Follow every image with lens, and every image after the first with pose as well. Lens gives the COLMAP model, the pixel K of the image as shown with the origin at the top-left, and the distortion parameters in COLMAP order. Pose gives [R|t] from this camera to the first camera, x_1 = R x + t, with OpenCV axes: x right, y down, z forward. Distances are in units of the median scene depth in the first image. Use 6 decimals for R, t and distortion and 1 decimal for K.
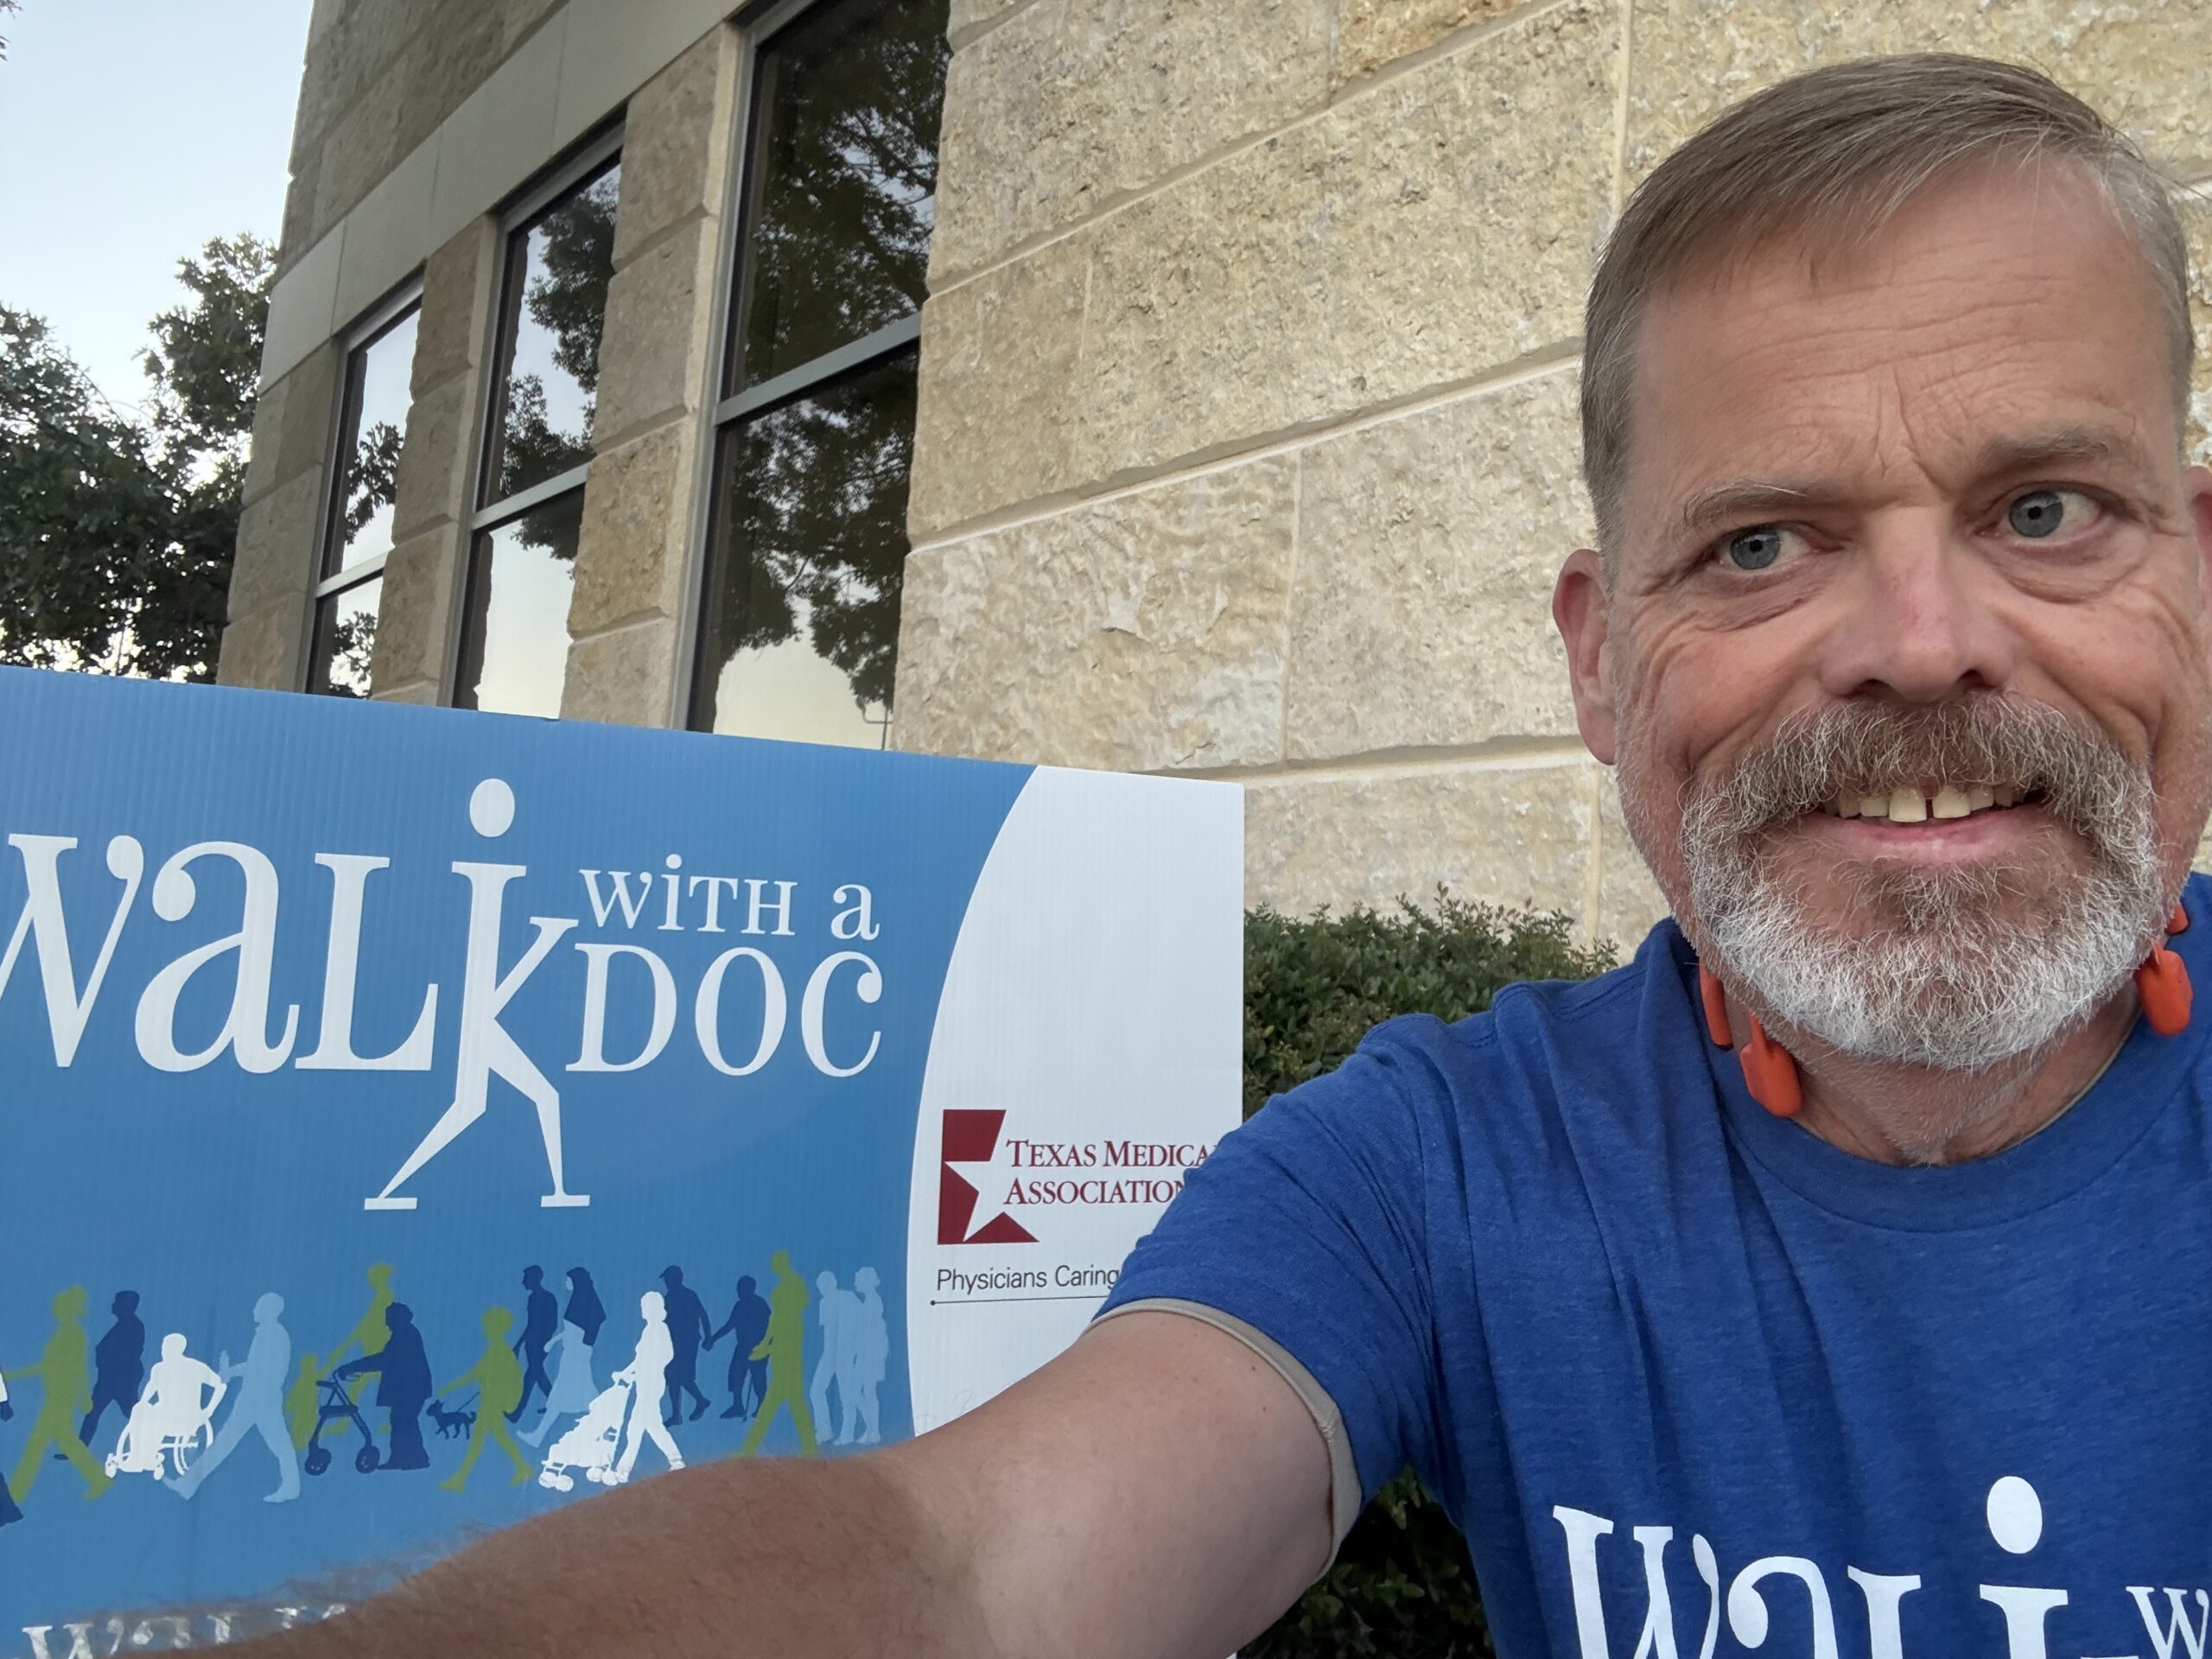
lens RADIAL K [[1614.7, 0, 1093.8], [0, 1614.7, 842.1], [0, 0, 1]] dist [0.101701, -0.010394]
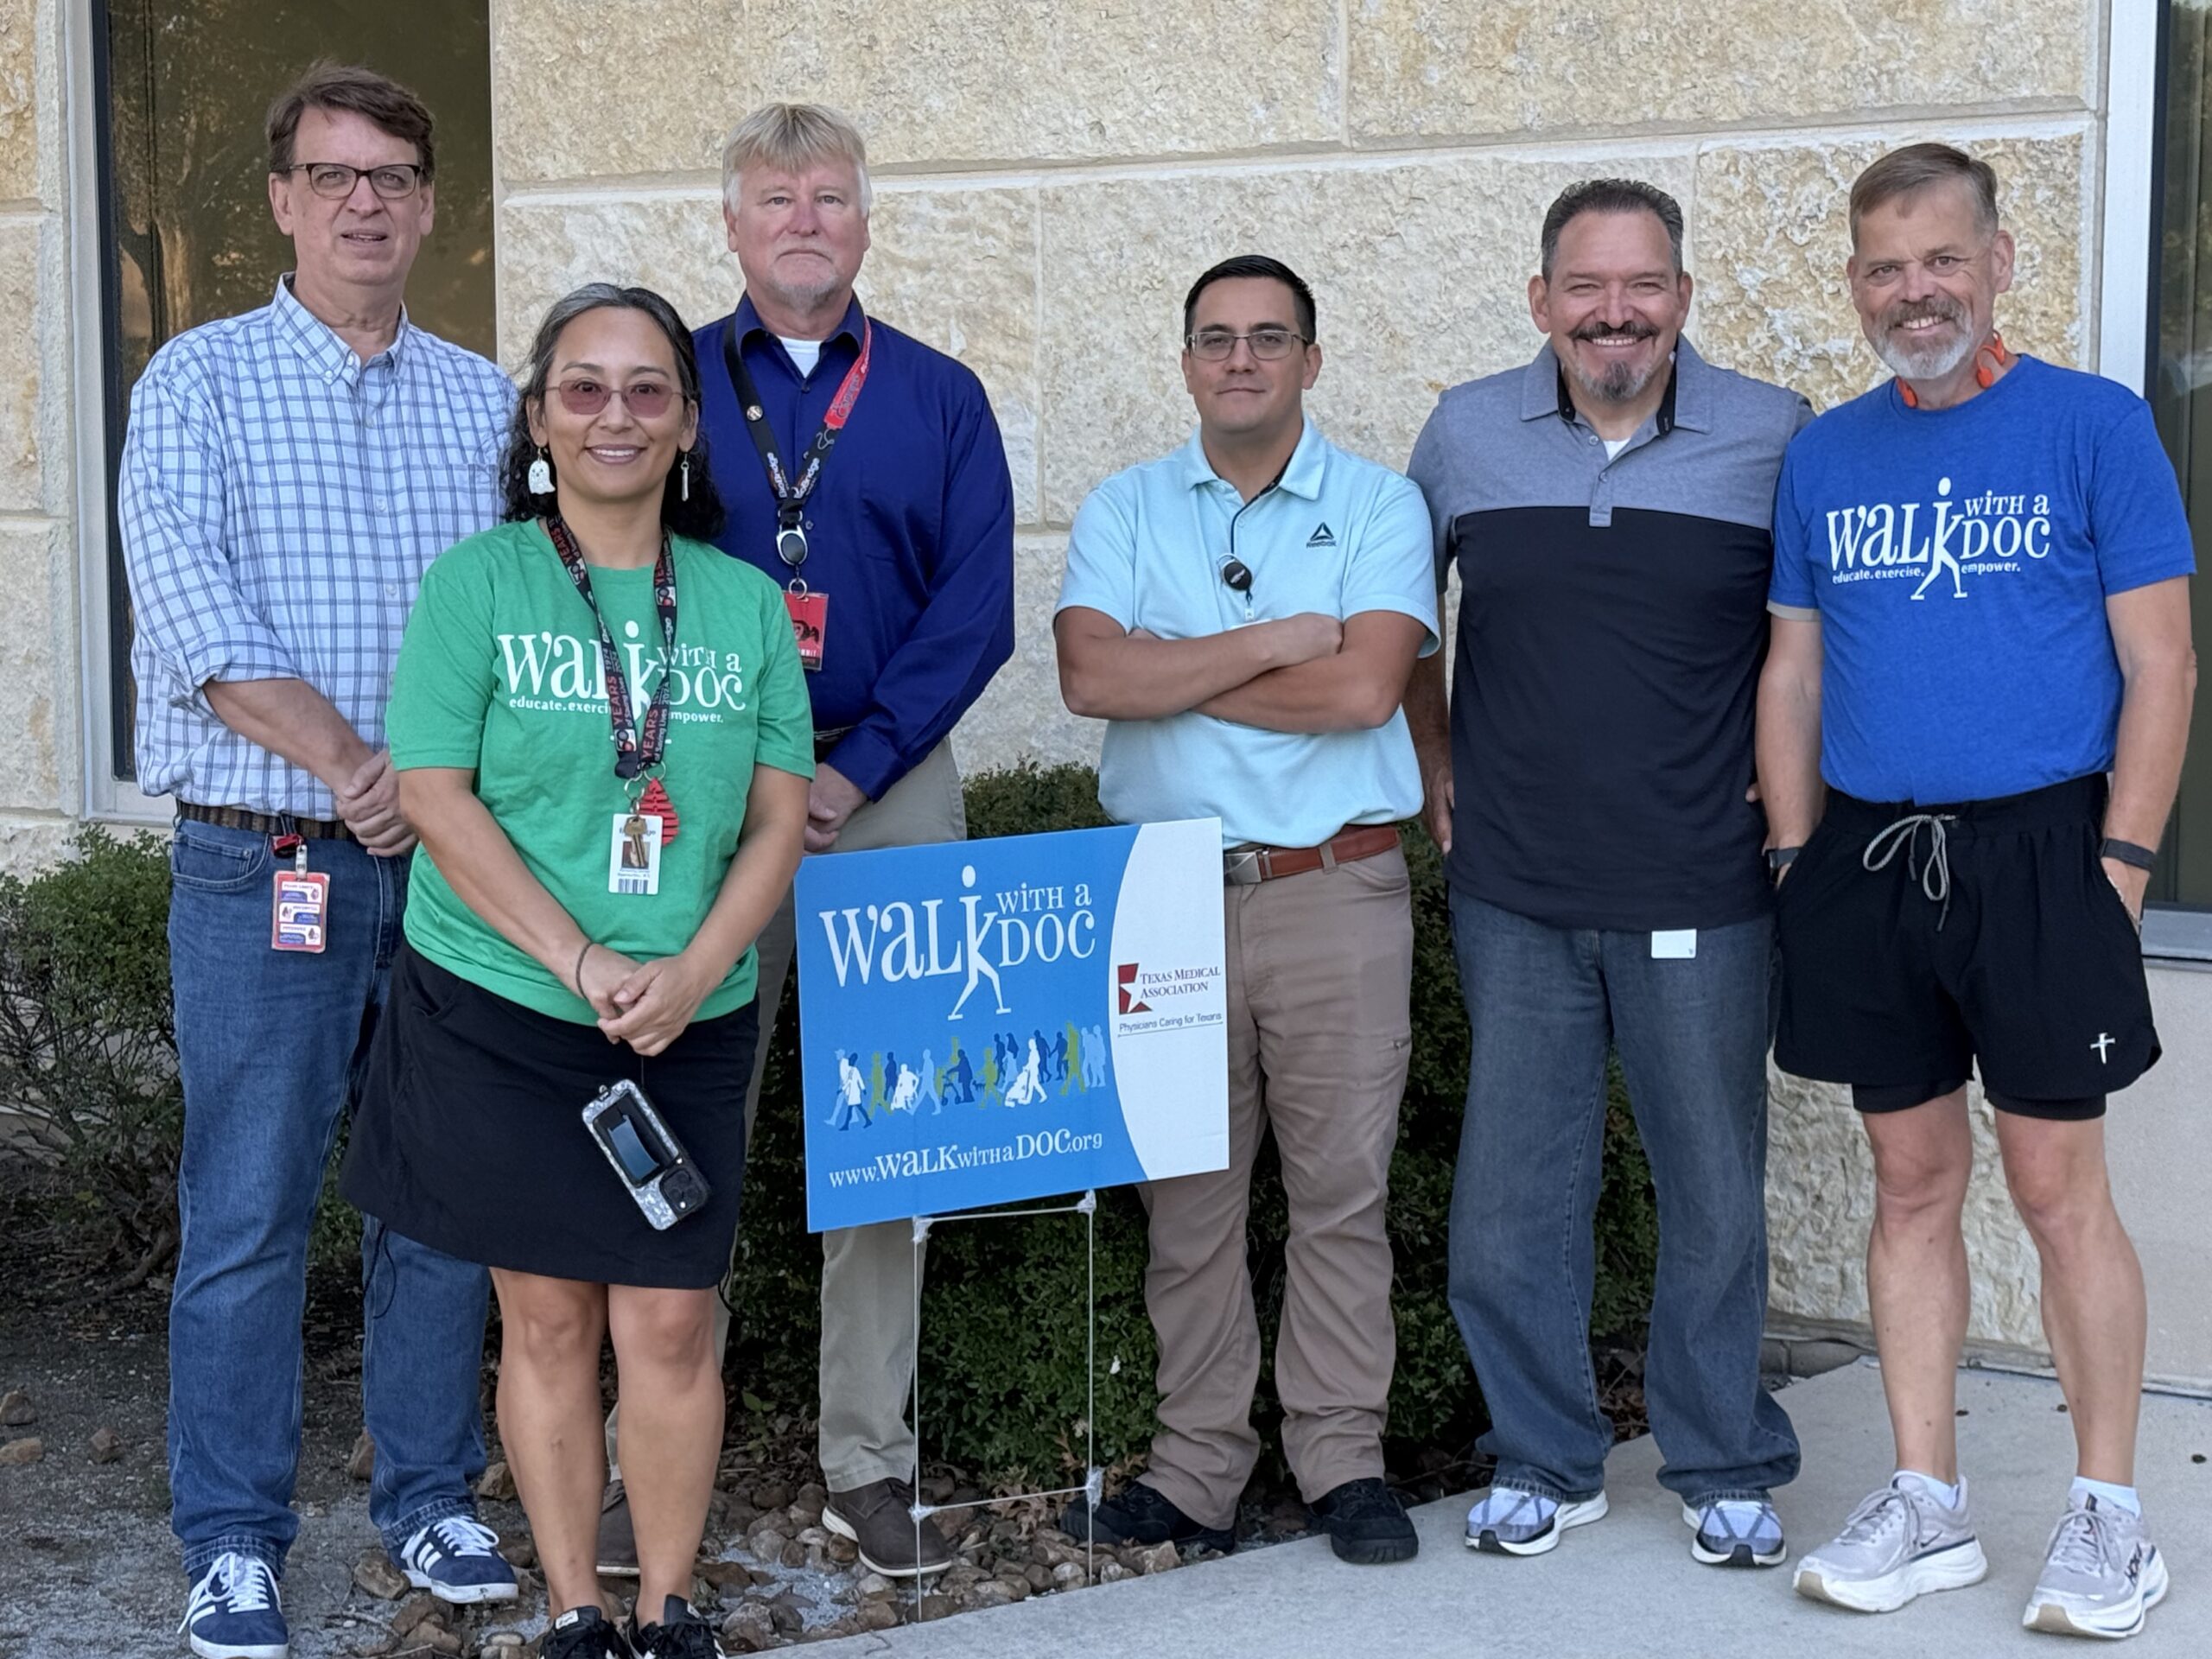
lens RADIAL K [[4121.3, 0, 1105.9], [0, 4121.3, 829.3], [0, 0, 1]] dist [0.001817, 0.000000]
pose [[0.969754, -0.092187, 0.226005, -0.468212], [0.045421, 0.977918, 0.203994, -0.413514], [-0.239820, -0.187558, 0.952527, -1.555181]]
